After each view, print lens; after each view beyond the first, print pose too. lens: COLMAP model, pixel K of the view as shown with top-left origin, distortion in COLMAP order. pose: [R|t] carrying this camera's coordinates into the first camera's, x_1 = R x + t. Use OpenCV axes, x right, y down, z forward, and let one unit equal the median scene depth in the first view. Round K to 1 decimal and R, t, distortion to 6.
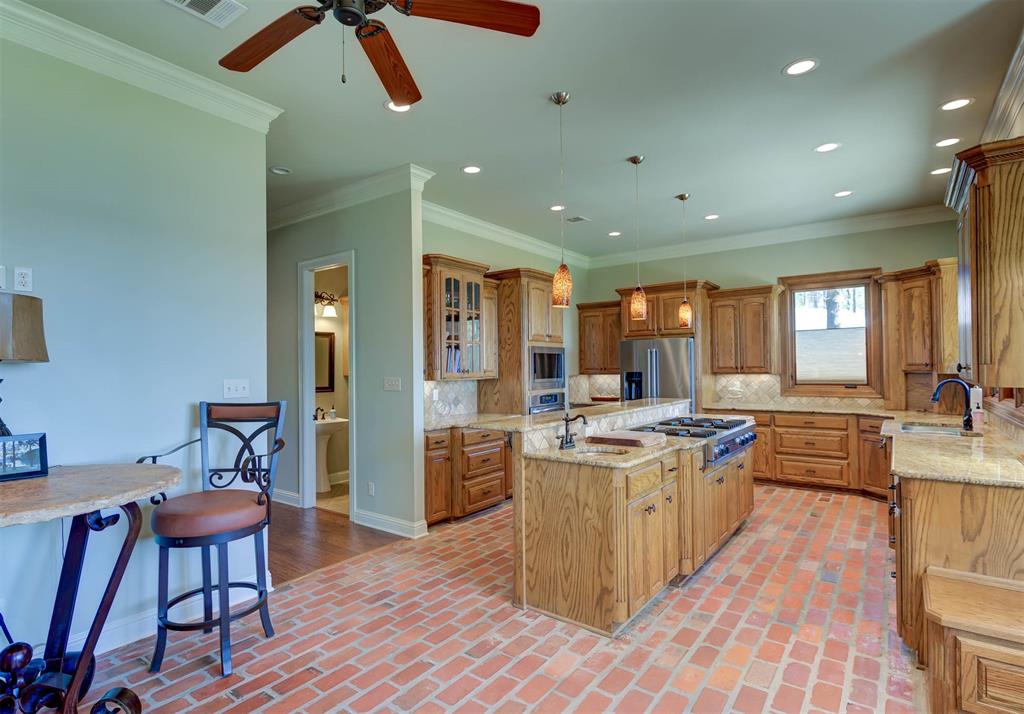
lens RADIAL K [[510.5, 0, 507.9], [0, 510.5, 362.2], [0, 0, 1]] dist [0.003268, -0.003940]
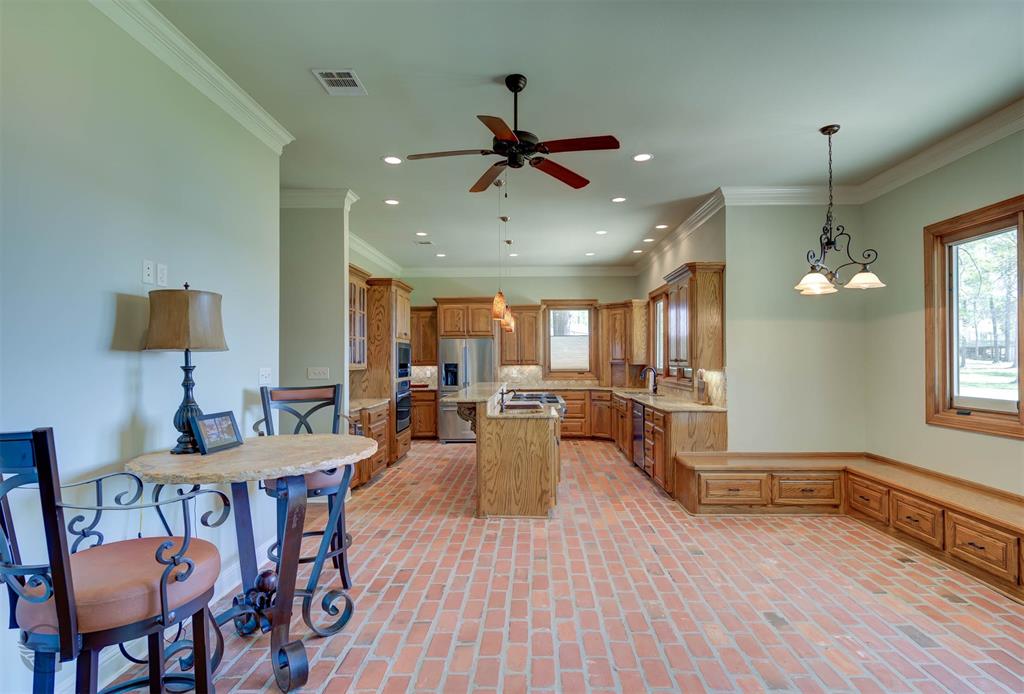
lens RADIAL K [[498.3, 0, 514.8], [0, 498.3, 352.9], [0, 0, 1]] dist [-0.003519, -0.001486]
pose [[0.810708, 0.014744, 0.585265, -0.437499], [-0.011080, 0.999890, -0.009841, 0.003249], [-0.585346, 0.001493, 0.810782, -0.140026]]
